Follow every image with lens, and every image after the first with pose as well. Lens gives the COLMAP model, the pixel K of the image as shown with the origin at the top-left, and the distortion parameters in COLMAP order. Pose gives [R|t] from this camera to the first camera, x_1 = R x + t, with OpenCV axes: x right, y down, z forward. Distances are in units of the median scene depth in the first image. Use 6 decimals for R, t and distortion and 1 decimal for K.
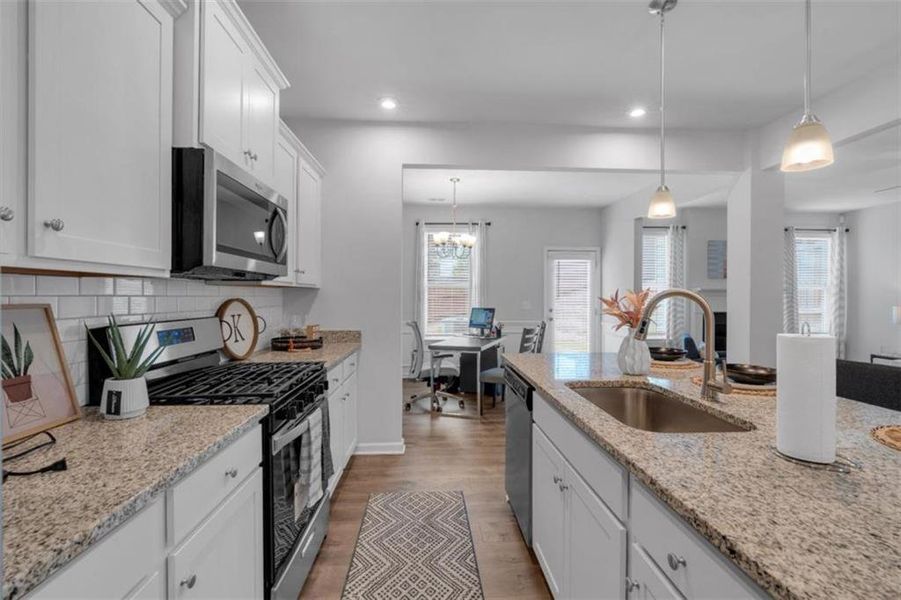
lens RADIAL K [[405.9, 0, 450.3], [0, 405.9, 297.6], [0, 0, 1]] dist [-0.009111, 0.004481]
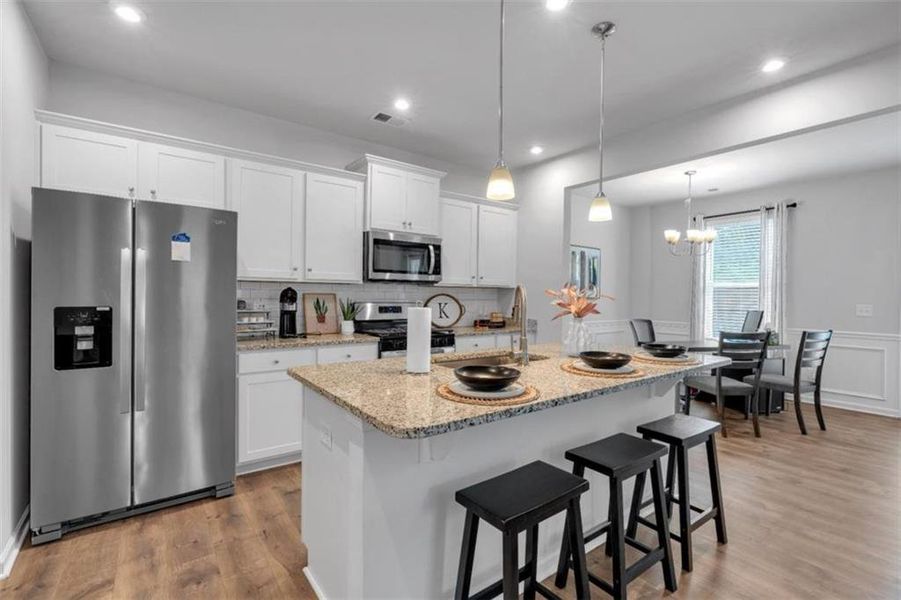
lens RADIAL K [[405.9, 0, 449.2], [0, 405.9, 299.3], [0, 0, 1]] dist [-0.009111, 0.004481]
pose [[0.557081, 0.010390, -0.830393, 0.791851], [-0.012658, 0.999912, 0.004020, 0.014495], [0.830362, 0.008272, 0.557163, 0.014515]]
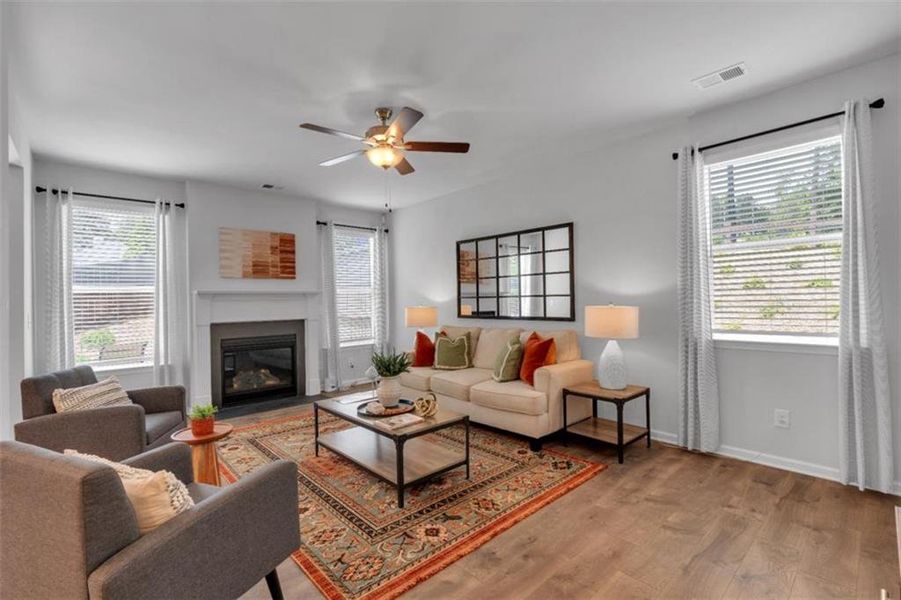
lens RADIAL K [[405.9, 0, 450.4], [0, 405.9, 299.5], [0, 0, 1]] dist [-0.009111, 0.004481]
pose [[0.771438, -0.018611, 0.636032, 1.048067], [0.026448, 0.999646, -0.002828, 0.013346], [-0.635754, 0.019004, 0.771658, 0.333022]]
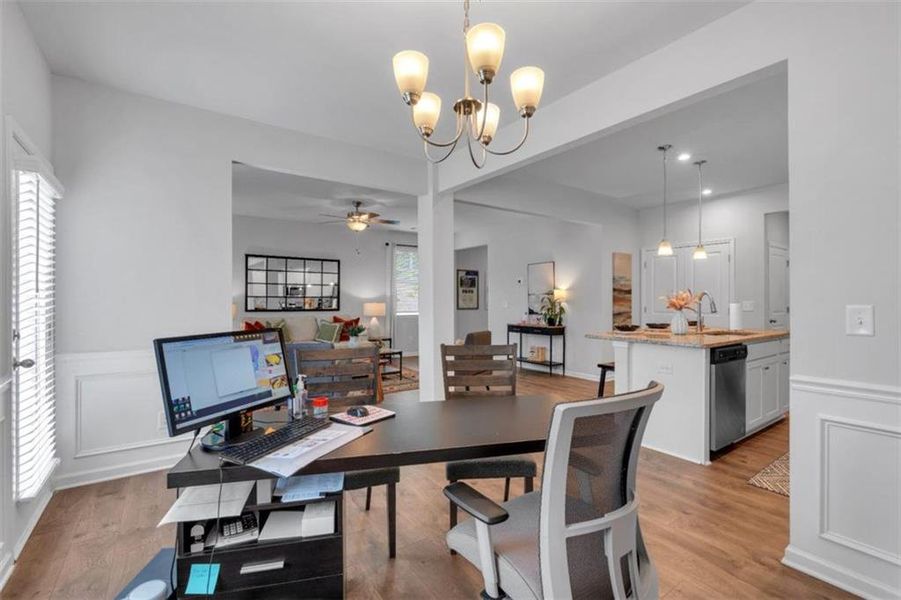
lens RADIAL K [[405.9, 0, 456.4], [0, 405.9, 298.1], [0, 0, 1]] dist [-0.009111, 0.004481]
pose [[-0.543795, 0.002438, 0.839215, -0.394781], [0.006527, 0.999978, 0.001324, 0.013492], [-0.839193, 0.006197, -0.543799, 1.906934]]
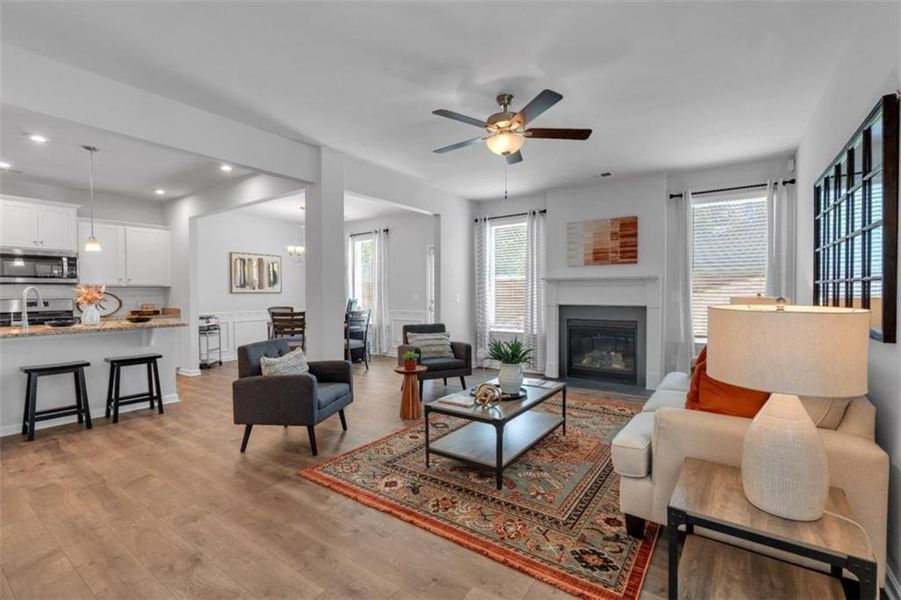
lens RADIAL K [[405.9, 0, 448.0], [0, 405.9, 297.4], [0, 0, 1]] dist [-0.009111, 0.004481]
pose [[0.782144, -0.000661, -0.623098, 2.102115], [0.006739, 0.999950, 0.007397, 0.025061], [0.623062, -0.009984, 0.782109, 0.327917]]
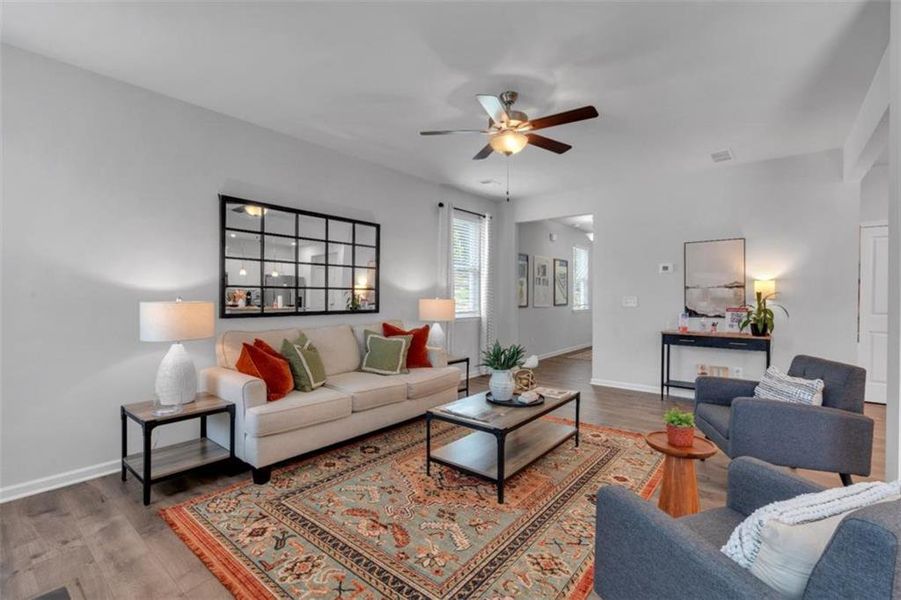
lens RADIAL K [[405.9, 0, 455.5], [0, 405.9, 293.6], [0, 0, 1]] dist [-0.009111, 0.004481]
pose [[-0.746778, 0.000765, 0.665073, 1.007638], [0.001076, 0.999999, 0.000057, 0.022705], [-0.665072, 0.000758, -0.746779, 2.049700]]
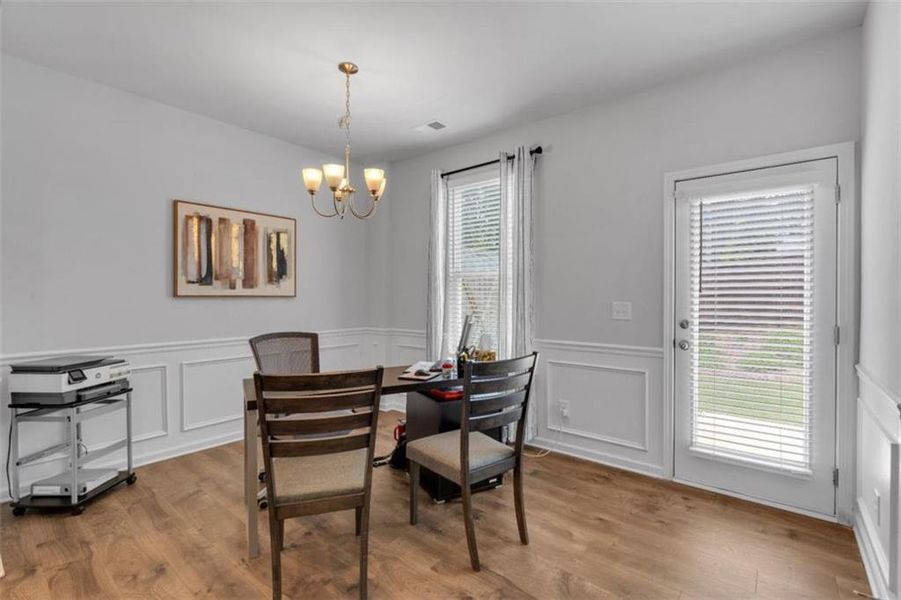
lens RADIAL K [[405.9, 0, 450.8], [0, 405.9, 300.9], [0, 0, 1]] dist [-0.009111, 0.004481]
pose [[0.739789, 0.002134, -0.672835, 0.755459], [-0.000975, 0.999997, 0.002101, 0.016458], [0.672838, -0.000898, 0.739790, 1.141676]]
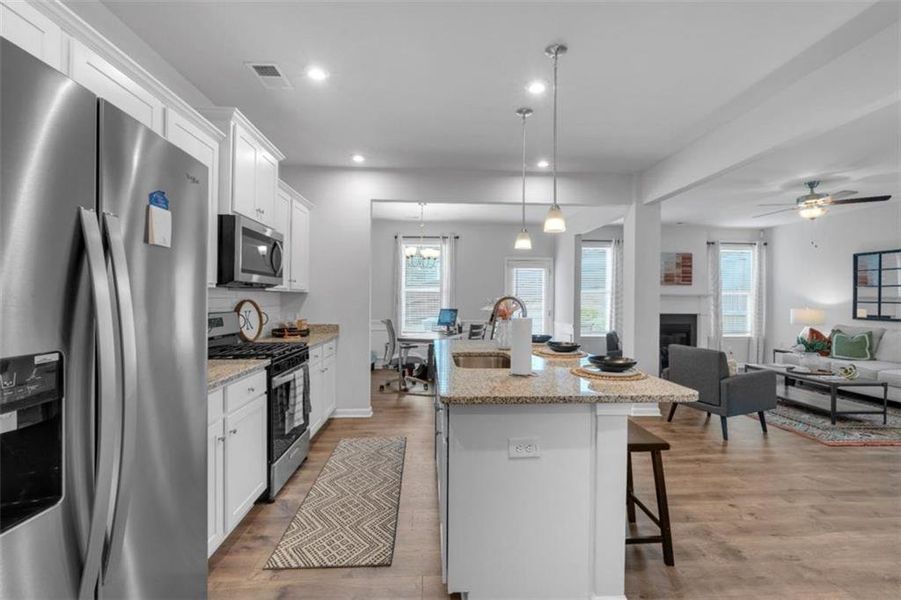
lens RADIAL K [[405.9, 0, 451.5], [0, 405.9, 298.5], [0, 0, 1]] dist [-0.009111, 0.004481]
pose [[0.999984, 0.004278, 0.003659, 0.156586], [-0.004260, 0.999979, -0.004814, 0.001350], [-0.003680, 0.004798, 0.999982, -0.362248]]
